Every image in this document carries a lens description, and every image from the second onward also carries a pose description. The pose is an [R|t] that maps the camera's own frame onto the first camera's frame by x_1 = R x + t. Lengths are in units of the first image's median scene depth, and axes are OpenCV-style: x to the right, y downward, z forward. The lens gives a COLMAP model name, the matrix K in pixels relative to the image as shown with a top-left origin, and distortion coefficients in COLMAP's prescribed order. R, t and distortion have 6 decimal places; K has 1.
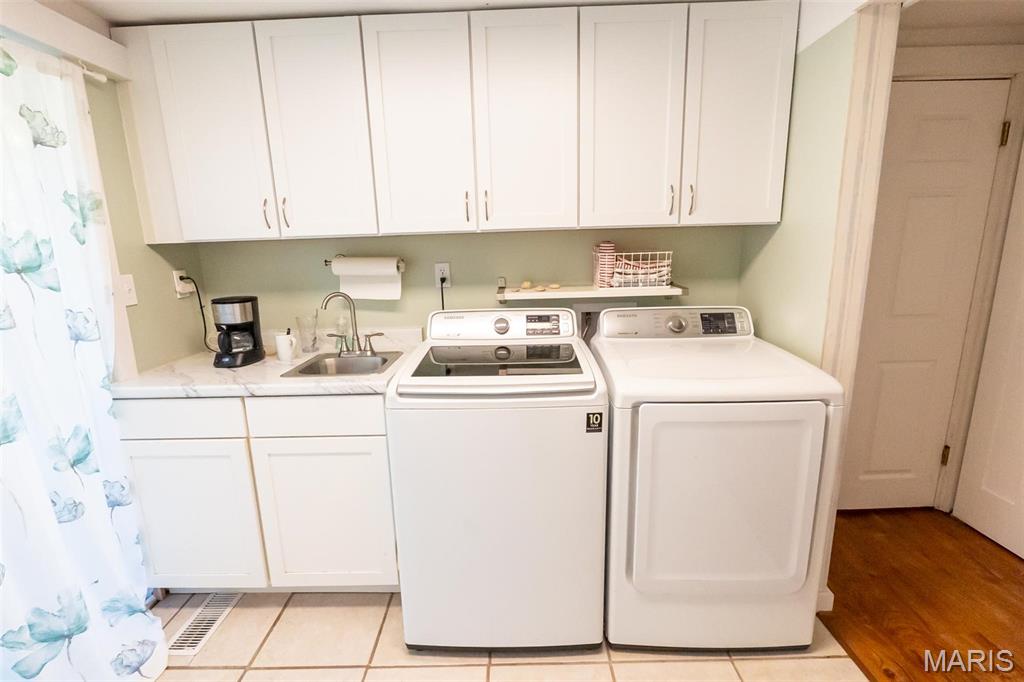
lens RADIAL K [[469.1, 0, 509.9], [0, 469.1, 342.4], [0, 0, 1]] dist [-0.002599, -0.000670]
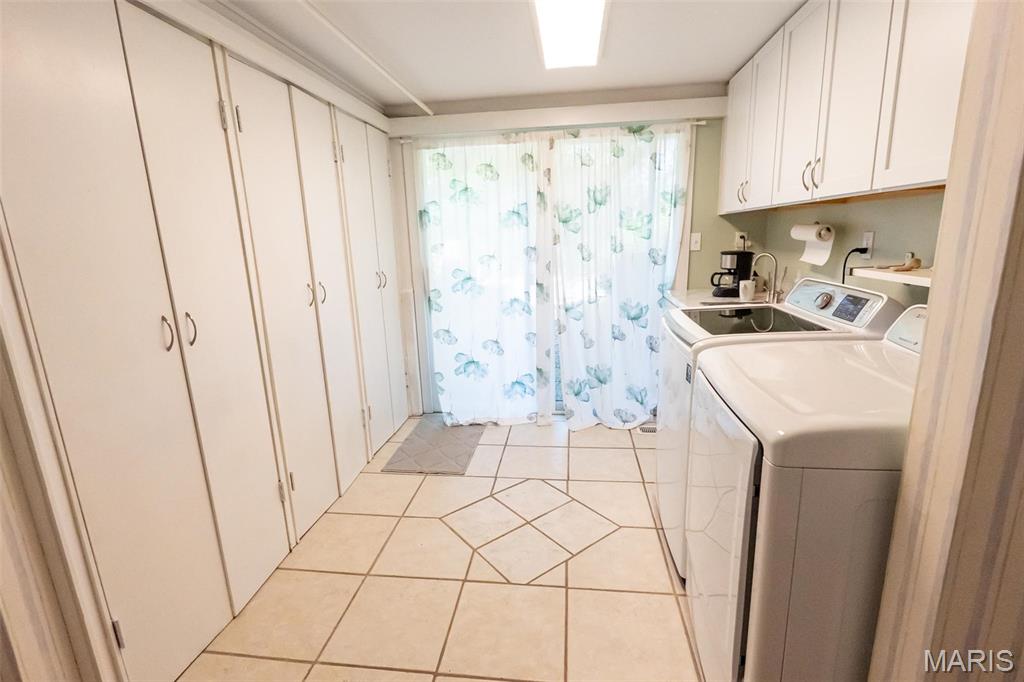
lens RADIAL K [[469.1, 0, 511.3], [0, 469.1, 337.9], [0, 0, 1]] dist [-0.002599, -0.000670]
pose [[-0.117834, 0.246228, -0.962022, 1.183231], [-0.174931, 0.948475, 0.264188, -0.126398], [0.977504, 0.199418, -0.068690, 0.570805]]
